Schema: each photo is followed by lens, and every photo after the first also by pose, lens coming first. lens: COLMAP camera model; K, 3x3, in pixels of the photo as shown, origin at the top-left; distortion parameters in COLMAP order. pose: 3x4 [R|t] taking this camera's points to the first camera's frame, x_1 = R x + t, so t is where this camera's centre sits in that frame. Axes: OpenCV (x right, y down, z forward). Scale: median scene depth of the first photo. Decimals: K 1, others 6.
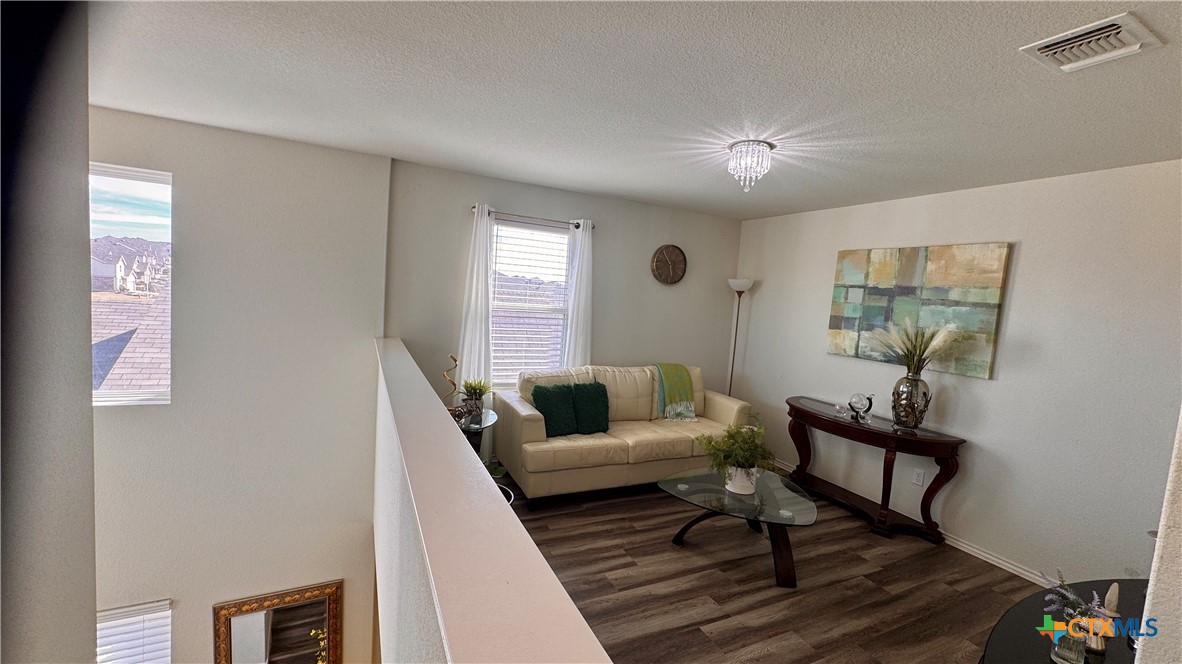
lens RADIAL K [[470.5, 0, 590.0], [0, 470.5, 331.6], [0, 0, 1]] dist [-0.001102, -0.000651]
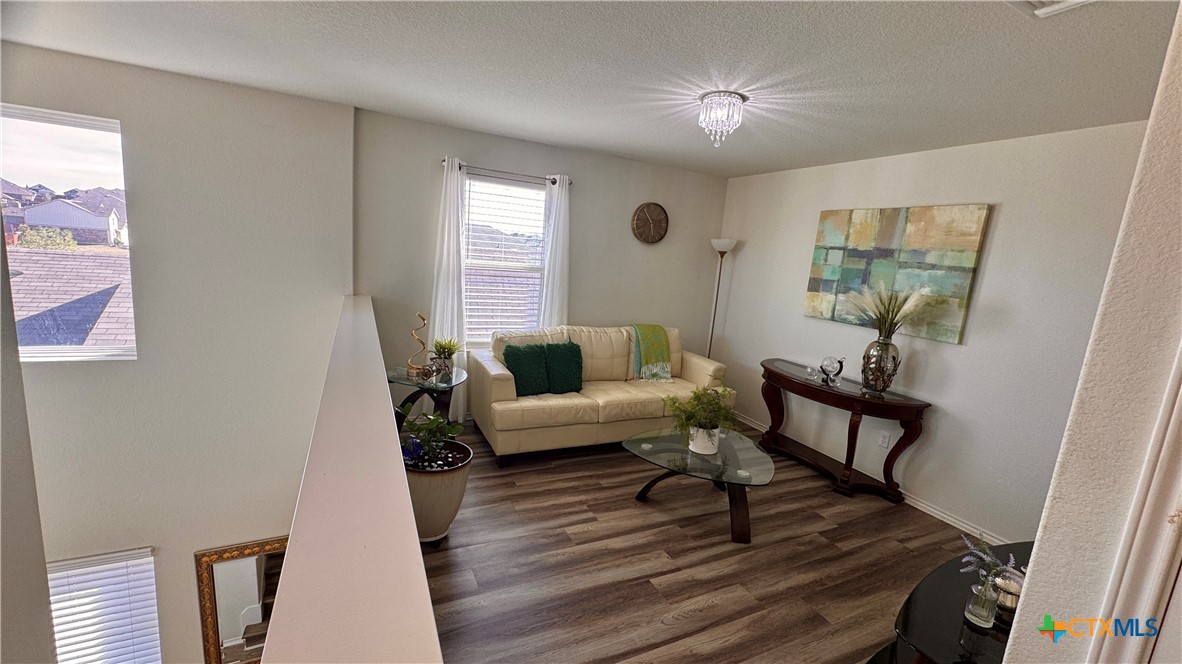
lens RADIAL K [[470.5, 0, 590.0], [0, 470.5, 331.6], [0, 0, 1]] dist [-0.001102, -0.000651]
pose [[0.999941, 0.010889, 0.000008, 0.063882], [-0.010849, 0.996165, 0.086825, -0.002614], [0.000937, -0.086819, 0.996224, 0.010186]]
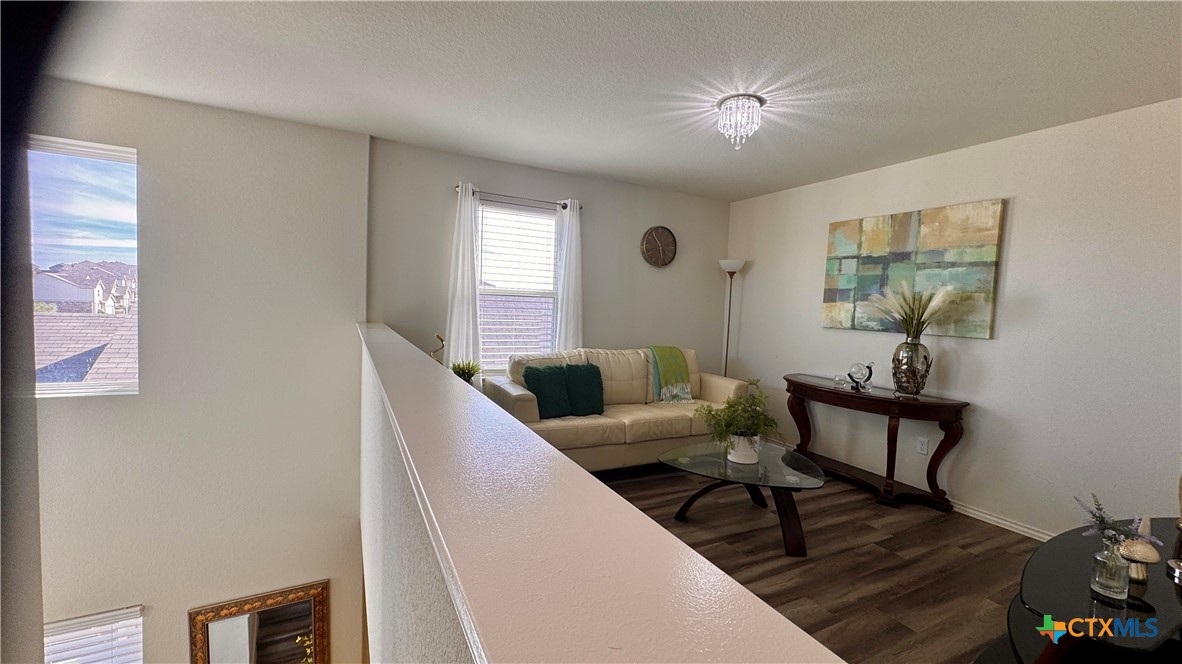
lens RADIAL K [[470.5, 0, 590.0], [0, 470.5, 331.6], [0, 0, 1]] dist [-0.001102, -0.000651]
pose [[0.999202, -0.033143, 0.022302, -0.005418], [0.033626, 0.999201, -0.021620, 0.072769], [-0.021567, 0.022352, 0.999517, 0.034340]]
